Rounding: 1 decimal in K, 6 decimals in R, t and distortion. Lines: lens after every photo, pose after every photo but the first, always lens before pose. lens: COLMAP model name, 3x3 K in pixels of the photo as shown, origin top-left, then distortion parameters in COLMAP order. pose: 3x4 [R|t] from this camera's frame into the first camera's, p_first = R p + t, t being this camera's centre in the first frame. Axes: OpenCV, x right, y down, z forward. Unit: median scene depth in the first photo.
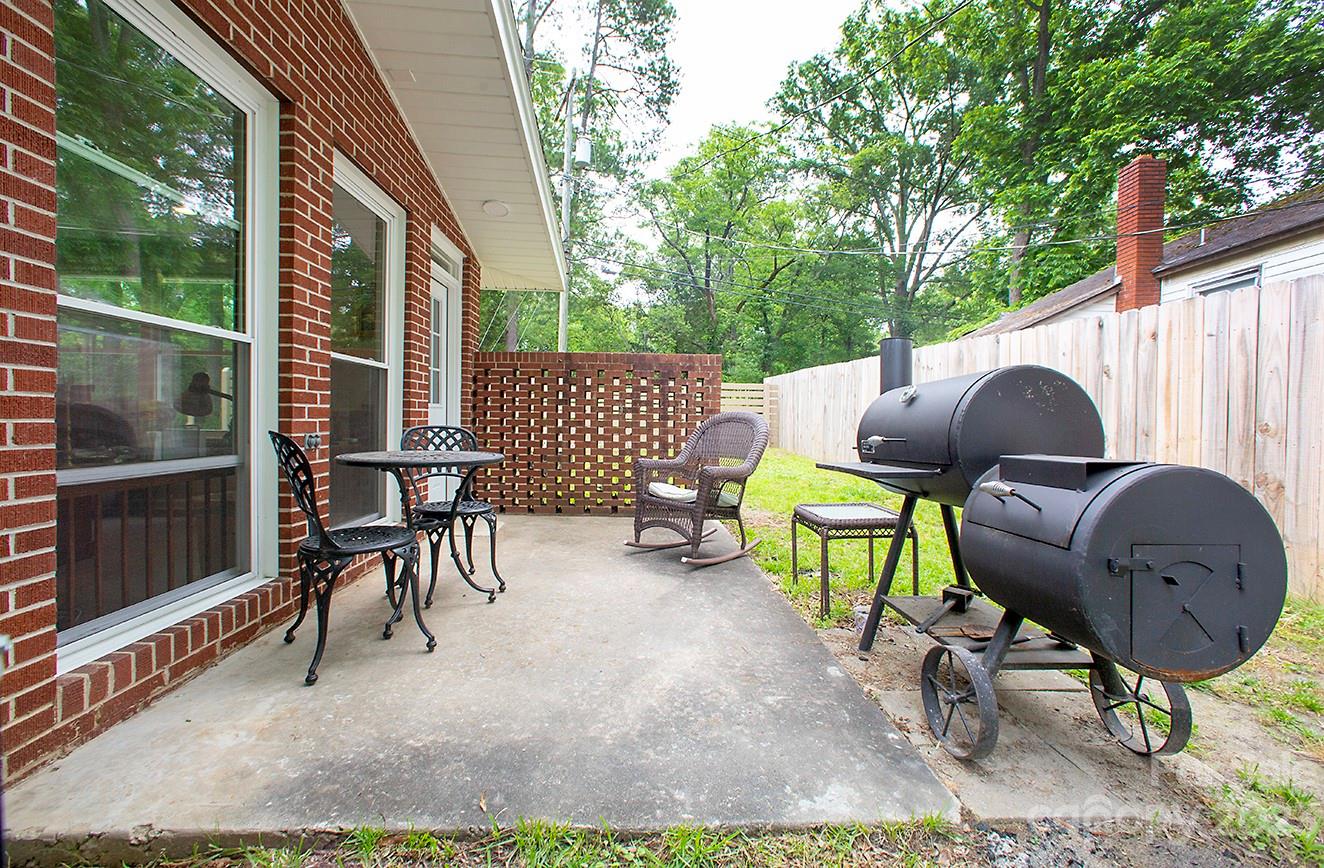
lens RADIAL K [[557.8, 0, 663.4], [0, 557.8, 455.0], [0, 0, 1]] dist [-0.033944, 0.009971]
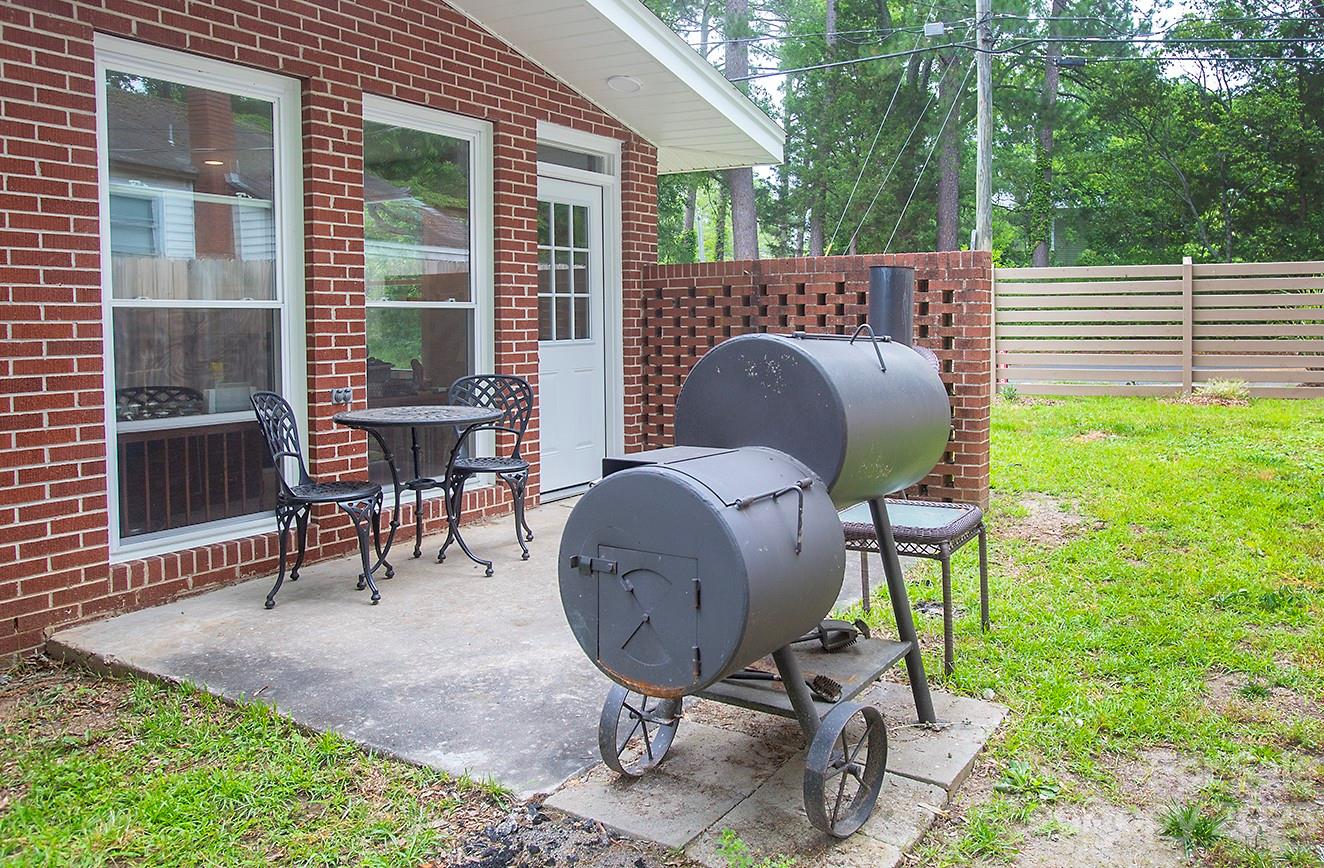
lens RADIAL K [[1020.9, 0, 662.0], [0, 1020.9, 434.0], [0, 0, 1]] dist [-0.041200, 0.002933]
pose [[0.812931, 0.045356, -0.580590, 1.300274], [-0.019863, 0.998542, 0.050195, -0.082949], [0.582021, -0.029272, 0.812647, -0.269536]]
